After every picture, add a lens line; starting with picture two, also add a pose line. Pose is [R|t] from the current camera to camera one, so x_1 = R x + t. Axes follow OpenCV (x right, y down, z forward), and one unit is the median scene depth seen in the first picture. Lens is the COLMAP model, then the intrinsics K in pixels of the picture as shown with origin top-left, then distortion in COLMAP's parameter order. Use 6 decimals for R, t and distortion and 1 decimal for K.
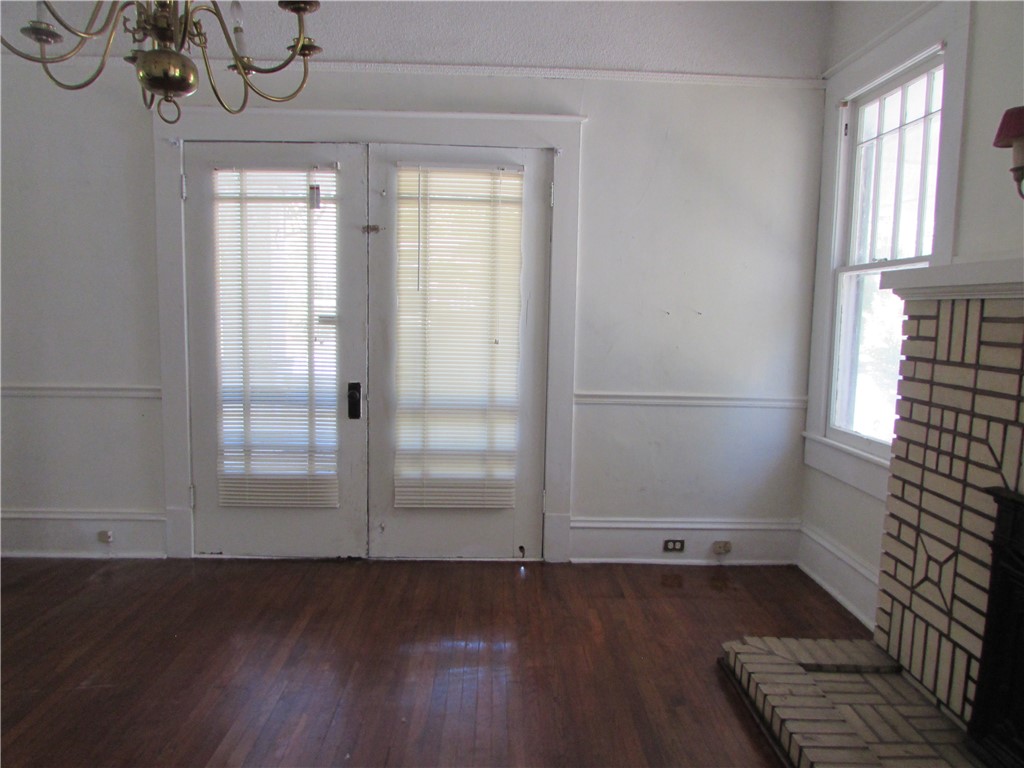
lens RADIAL K [[724.3, 0, 508.7], [0, 724.3, 387.9], [0, 0, 1]] dist [-0.024893, 0.013541]
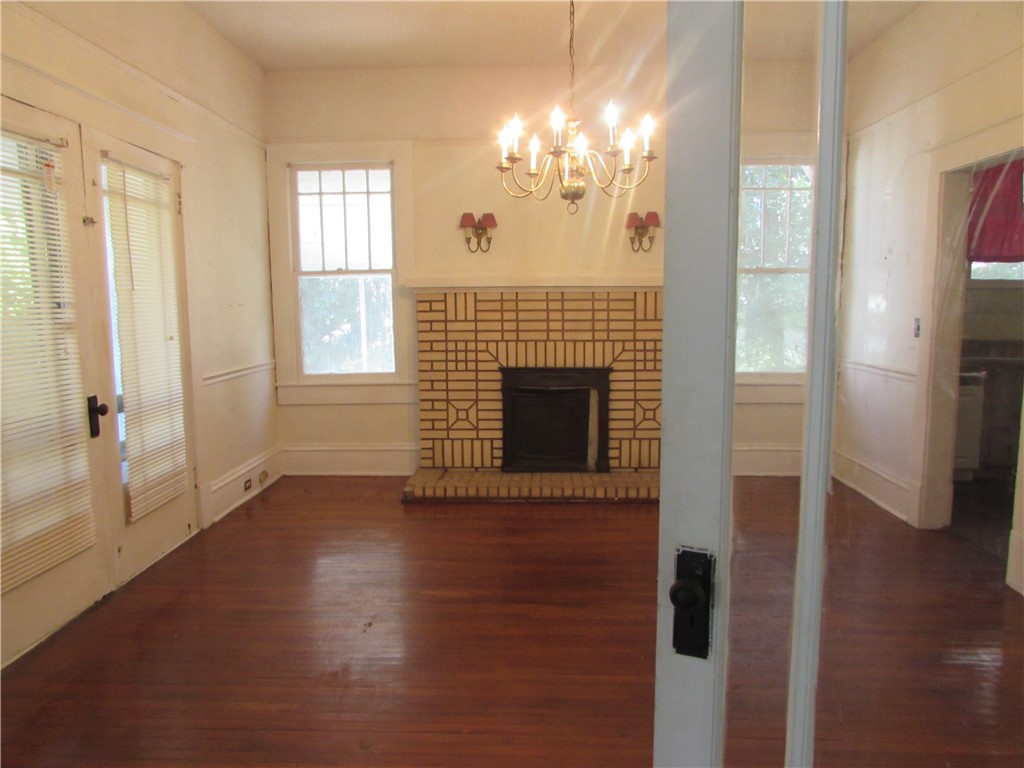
lens RADIAL K [[724.3, 0, 512.6], [0, 724.3, 386.9], [0, 0, 1]] dist [-0.024893, 0.013541]
pose [[0.063479, -0.143117, 0.987668, -1.581573], [0.122121, 0.983340, 0.134641, -0.111549], [-0.990483, 0.112068, 0.079899, 0.648441]]
